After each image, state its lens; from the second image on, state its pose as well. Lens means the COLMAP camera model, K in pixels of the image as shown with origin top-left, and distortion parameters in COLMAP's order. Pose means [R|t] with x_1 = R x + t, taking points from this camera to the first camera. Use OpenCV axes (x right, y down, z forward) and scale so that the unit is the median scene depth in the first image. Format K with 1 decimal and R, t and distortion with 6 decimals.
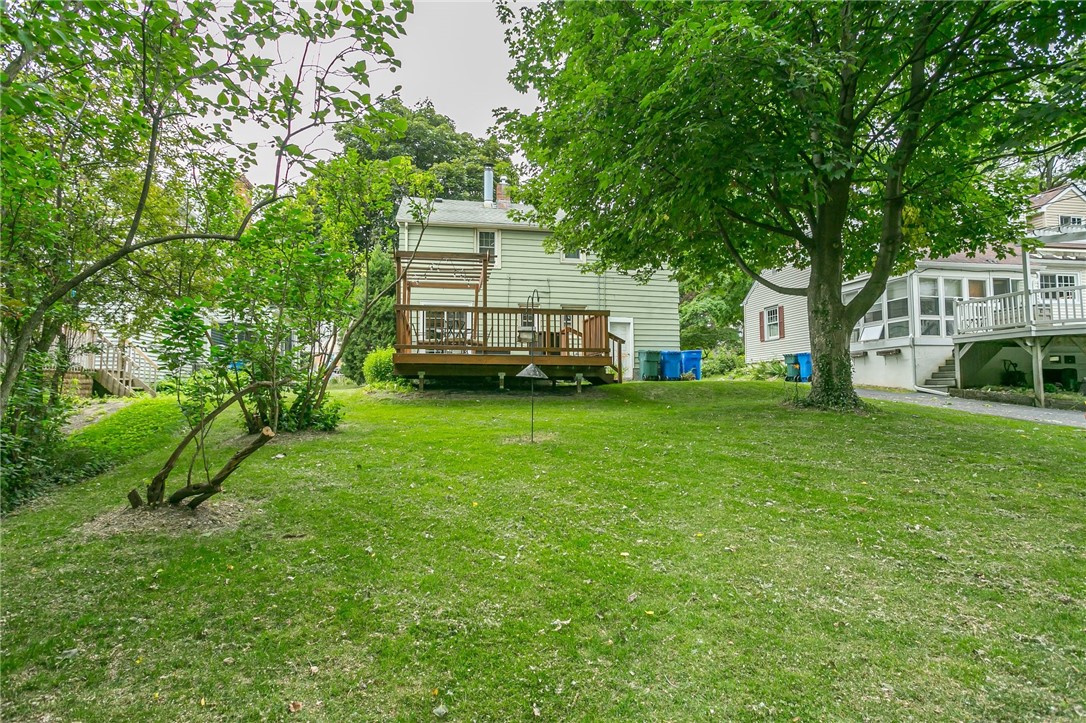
lens RADIAL K [[573.2, 0, 542.1], [0, 573.2, 354.1], [0, 0, 1]] dist [-0.049131, 0.031296]
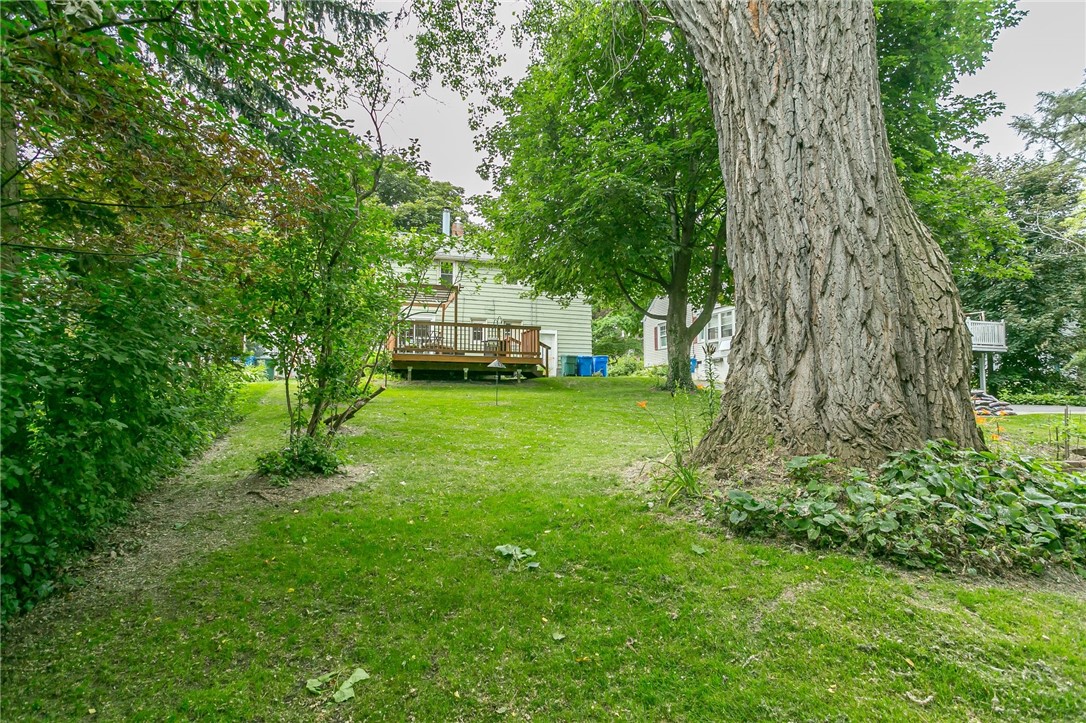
lens RADIAL K [[543.3, 0, 547.4], [0, 543.3, 357.9], [0, 0, 1]] dist [-0.001489, 0.000129]
pose [[0.990502, 0.012957, 0.136885, -0.045261], [-0.012276, 0.999908, -0.005819, 0.010032], [-0.136948, 0.004083, 0.990570, -0.316072]]
